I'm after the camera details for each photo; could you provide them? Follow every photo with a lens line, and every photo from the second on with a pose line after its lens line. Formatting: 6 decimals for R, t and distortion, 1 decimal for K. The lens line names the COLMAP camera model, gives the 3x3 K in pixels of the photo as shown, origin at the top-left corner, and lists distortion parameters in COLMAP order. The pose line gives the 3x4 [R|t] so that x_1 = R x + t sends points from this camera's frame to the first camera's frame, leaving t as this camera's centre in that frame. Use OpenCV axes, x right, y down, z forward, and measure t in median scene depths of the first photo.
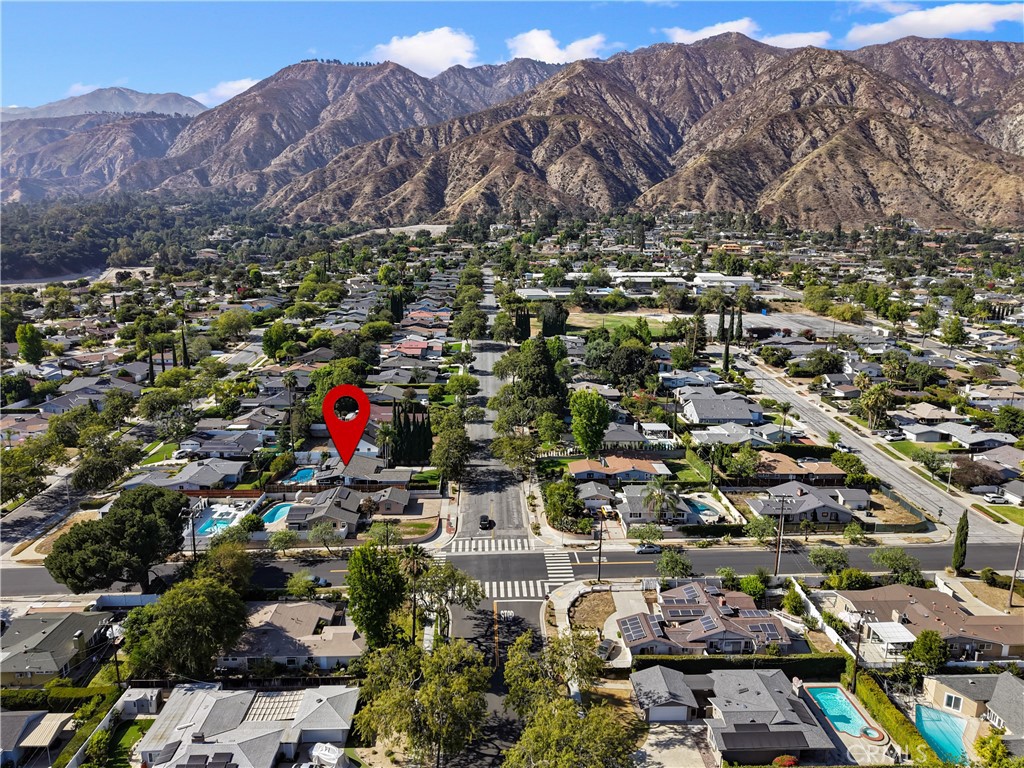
lens RADIAL K [[690.4, 0, 512.0], [0, 690.4, 384.0], [0, 0, 1]] dist [0.001389, -0.001122]
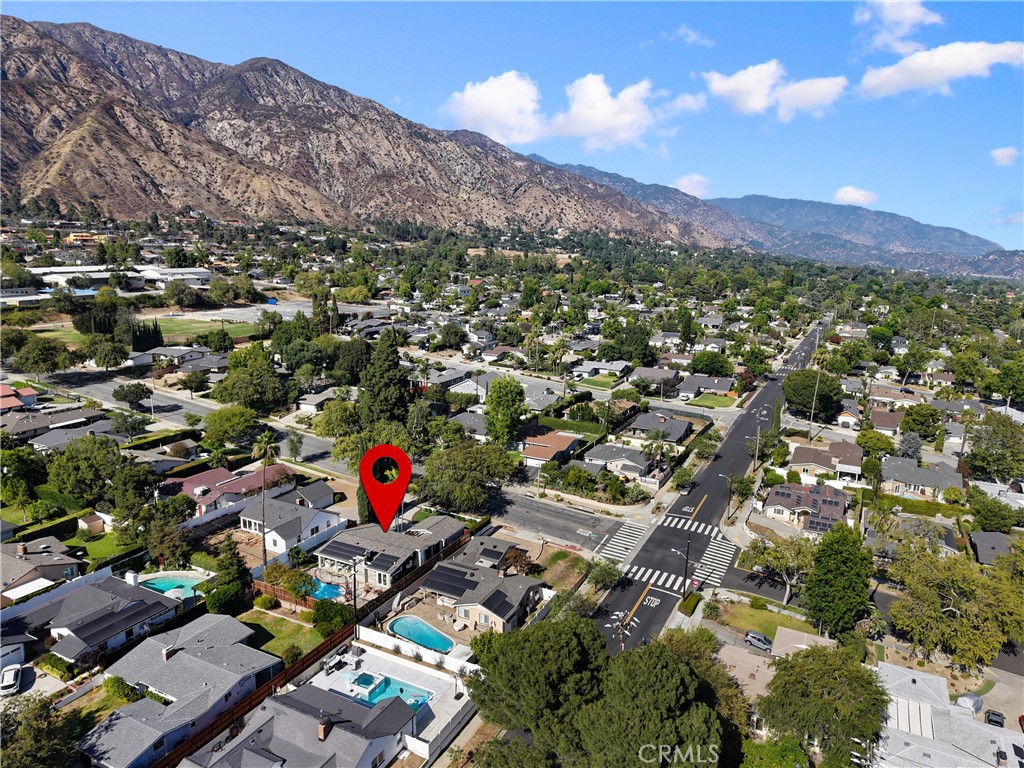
lens RADIAL K [[690.4, 0, 512.0], [0, 690.4, 384.0], [0, 0, 1]] dist [0.001389, -0.001122]
pose [[0.498696, -0.179206, 0.848049, -0.109528], [0.171146, 0.979490, 0.106338, -0.012796], [-0.849712, 0.092110, 0.519138, 0.078308]]
